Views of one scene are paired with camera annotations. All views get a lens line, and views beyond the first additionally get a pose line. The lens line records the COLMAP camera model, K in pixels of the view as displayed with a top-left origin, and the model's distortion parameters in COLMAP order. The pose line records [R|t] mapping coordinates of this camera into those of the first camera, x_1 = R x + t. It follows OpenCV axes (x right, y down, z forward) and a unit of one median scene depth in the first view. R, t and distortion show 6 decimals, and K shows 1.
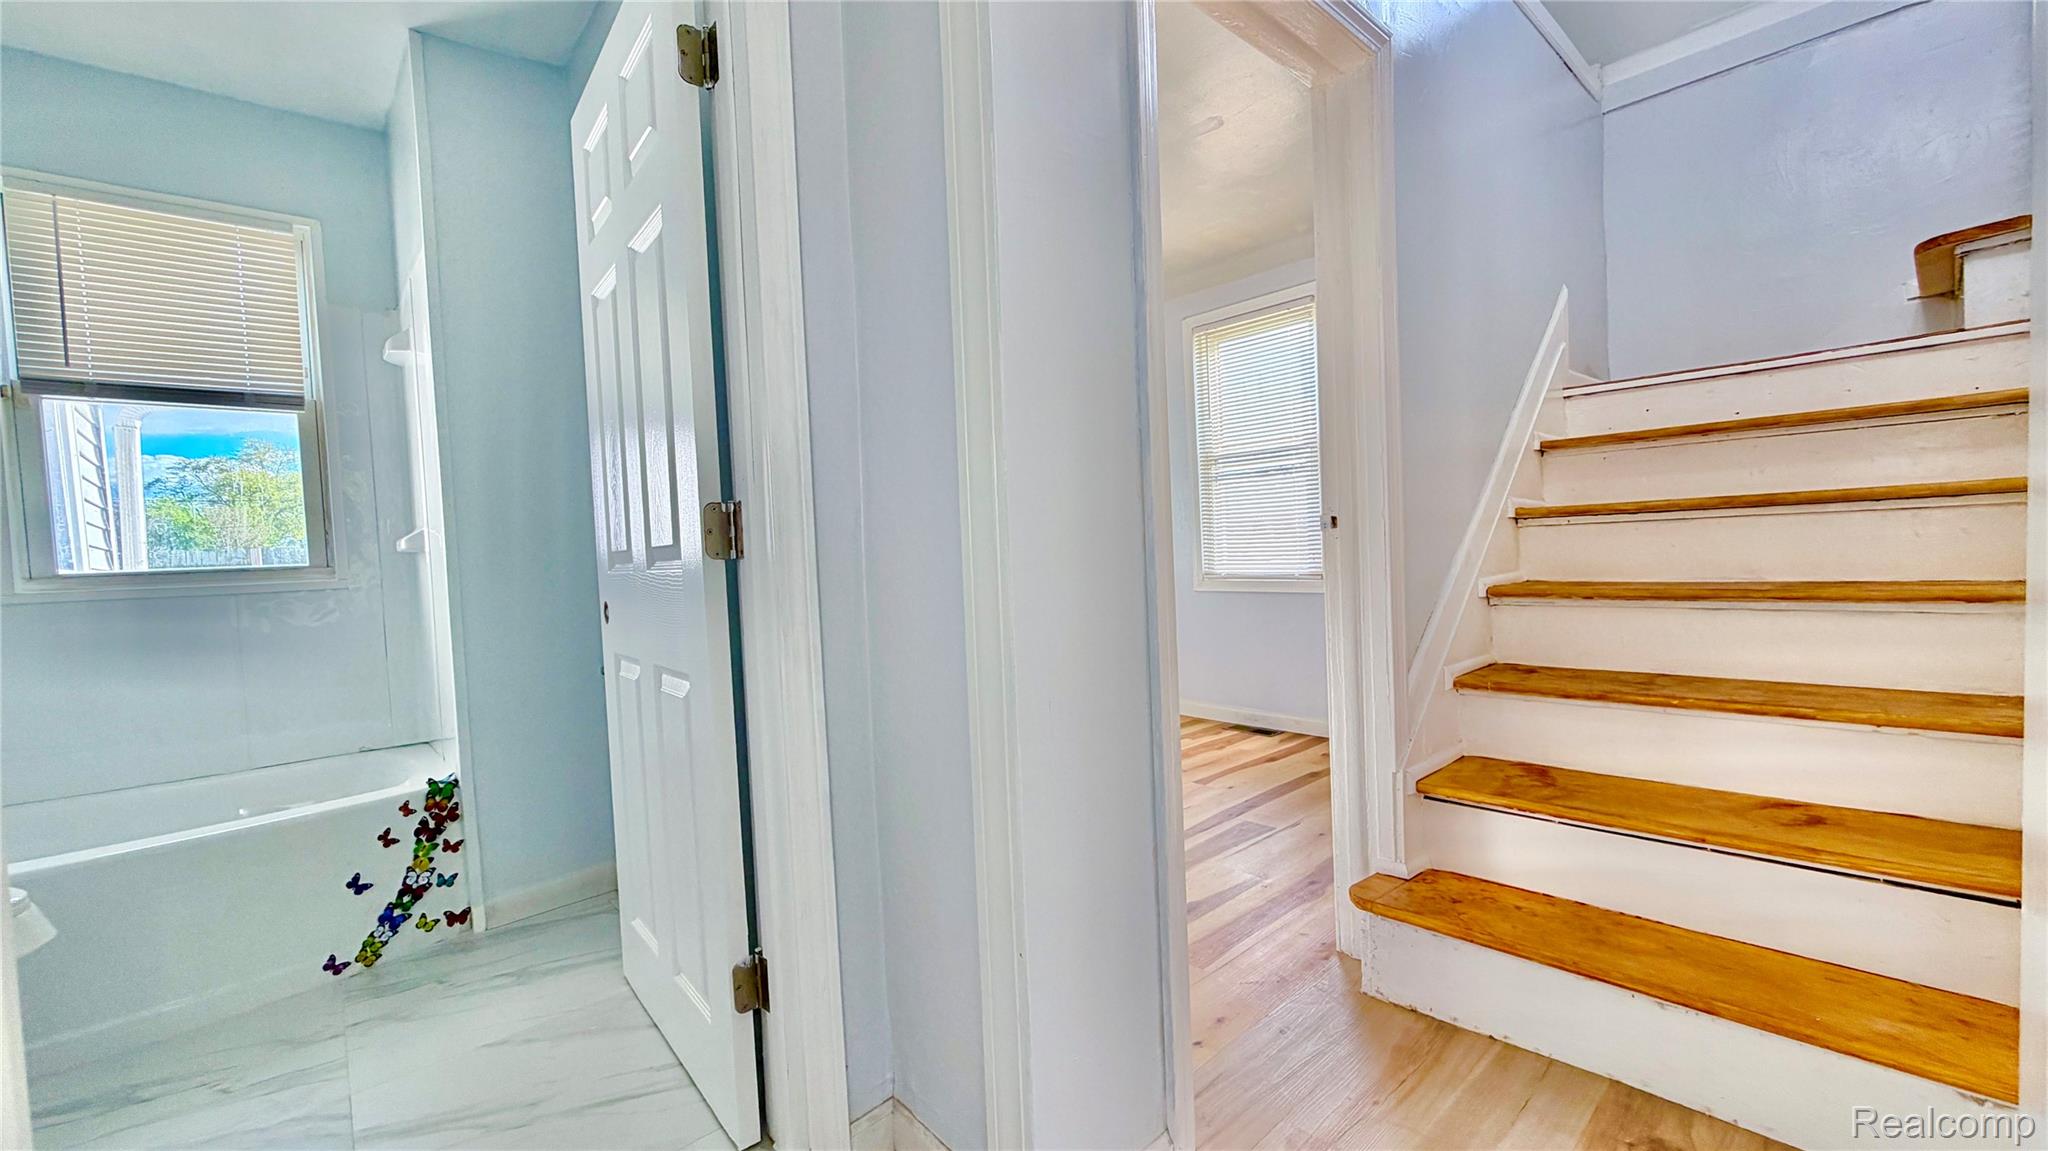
lens RADIAL K [[816.6, 0, 1016.7], [0, 816.6, 579.2], [0, 0, 1]] dist [-0.001306, 0.001443]
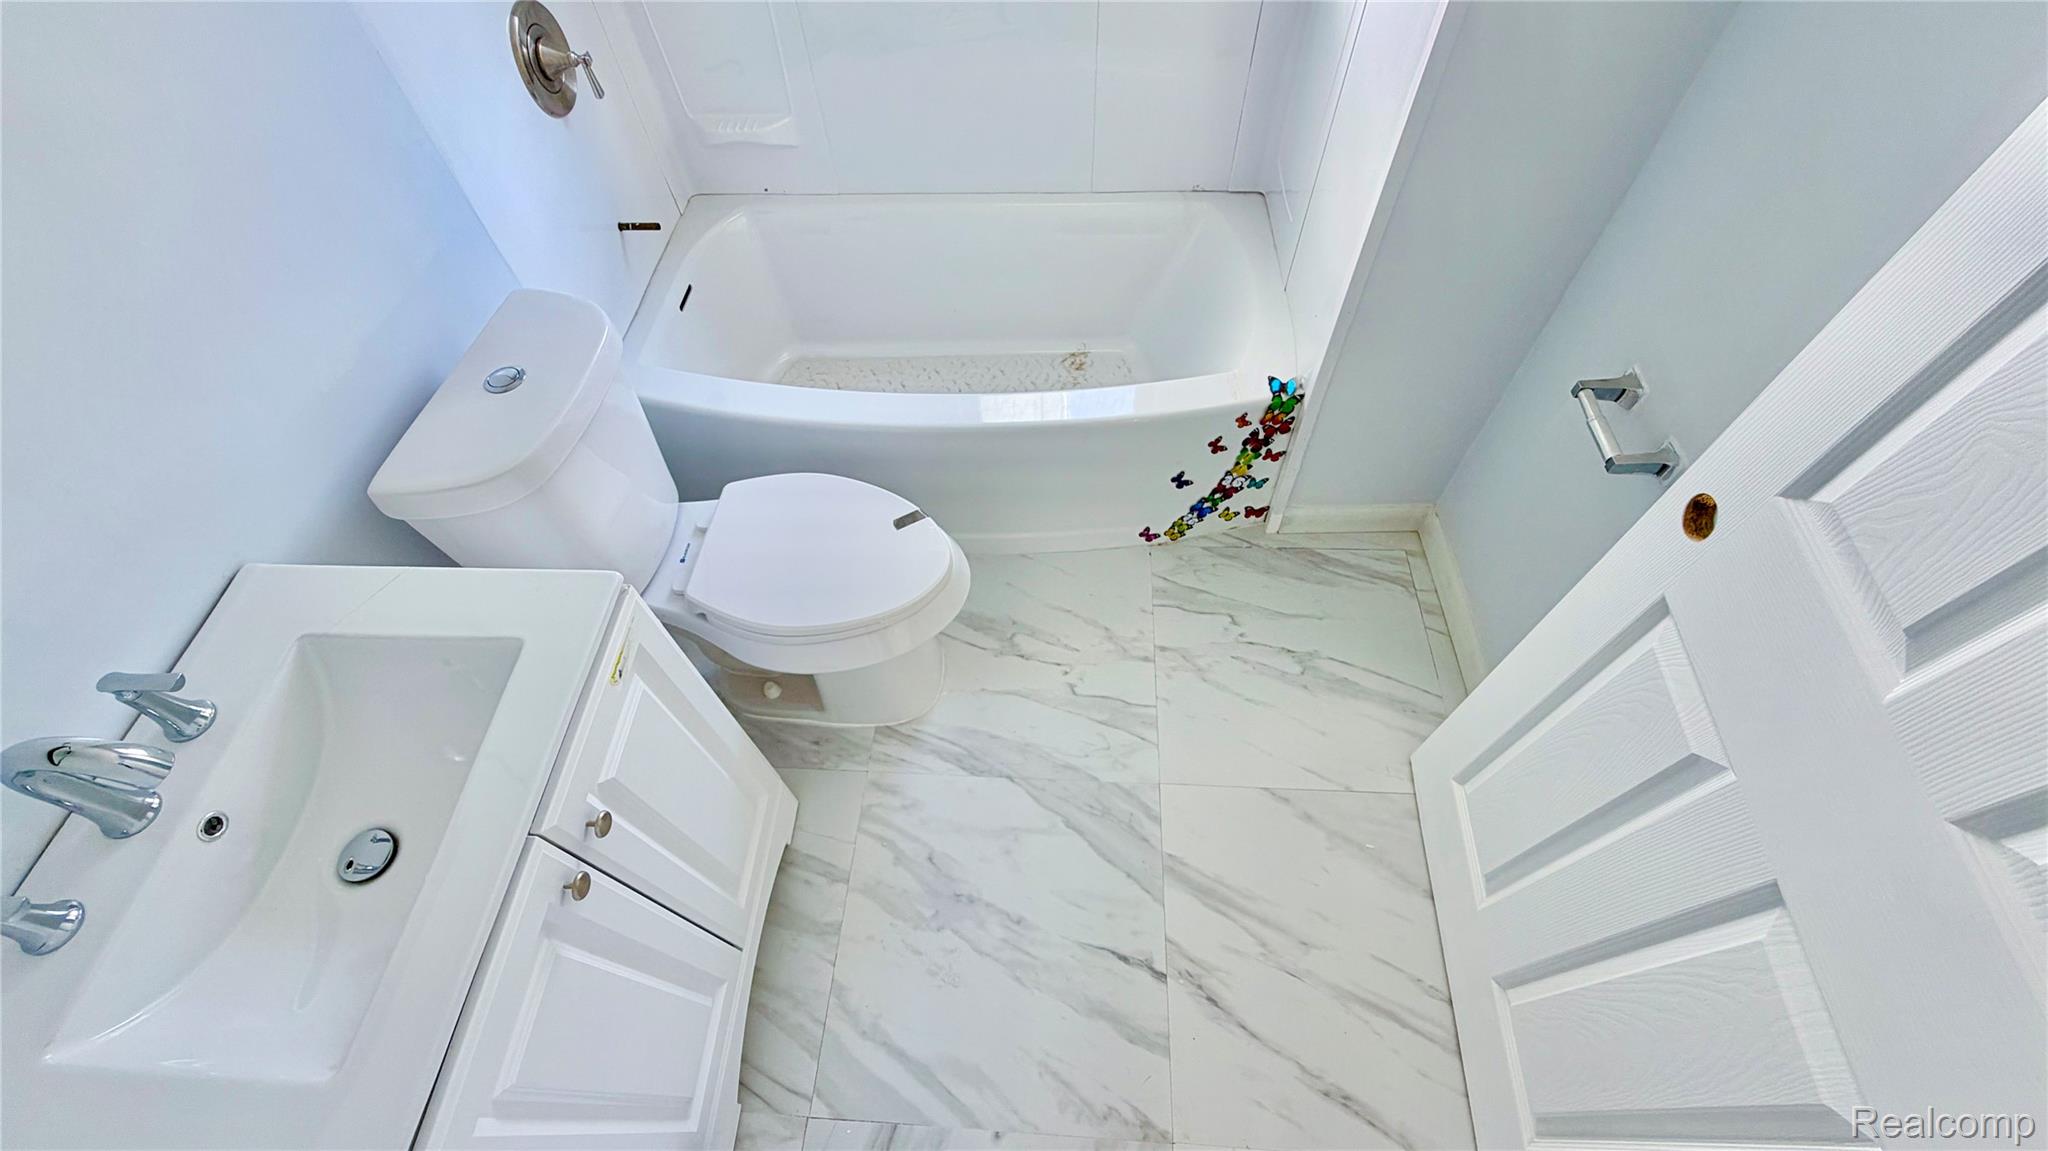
lens RADIAL K [[816.6, 0, 1014.3], [0, 816.6, 581.3], [0, 0, 1]] dist [-0.001306, 0.001443]
pose [[0.713292, 0.593251, -0.373185, -0.509071], [-0.019332, 0.548913, 0.835656, -0.292863], [0.700600, -0.588852, 0.403005, 0.422735]]
